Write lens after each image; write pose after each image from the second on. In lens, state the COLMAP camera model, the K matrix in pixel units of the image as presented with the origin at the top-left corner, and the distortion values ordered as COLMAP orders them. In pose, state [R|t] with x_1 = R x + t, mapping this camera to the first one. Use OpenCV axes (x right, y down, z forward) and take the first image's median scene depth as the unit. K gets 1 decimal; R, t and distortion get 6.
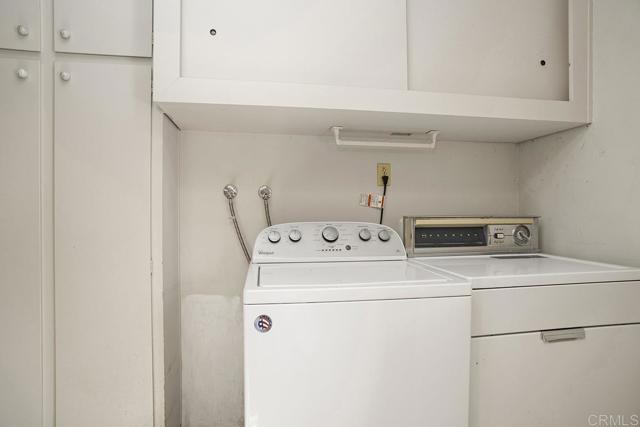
lens RADIAL K [[370.4, 0, 318.6], [0, 370.4, 210.9], [0, 0, 1]] dist [-0.082965, 0.059010]
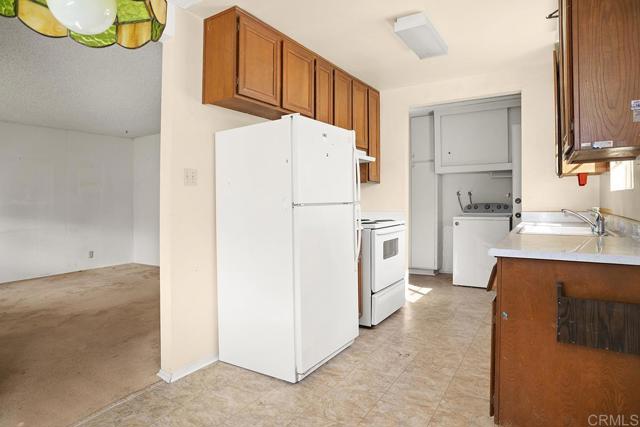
lens RADIAL K [[370.4, 0, 318.6], [0, 370.4, 210.9], [0, 0, 1]] dist [-0.082965, 0.059010]
pose [[0.742919, 0.008078, -0.669333, 1.048296], [0.010381, 0.999668, 0.023587, 0.013874], [0.669301, -0.024471, 0.742588, -2.303416]]
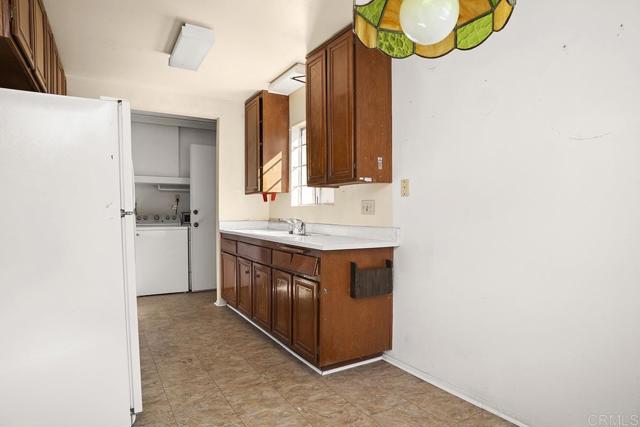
lens RADIAL K [[368.3, 0, 321.7], [0, 368.3, 234.9], [0, 0, 1]] dist [-0.076398, 0.057815]
pose [[0.932348, -0.012405, 0.361351, 0.234933], [-0.009108, 0.998288, 0.057771, 0.023113], [-0.361449, -0.057154, 0.930639, -2.581165]]
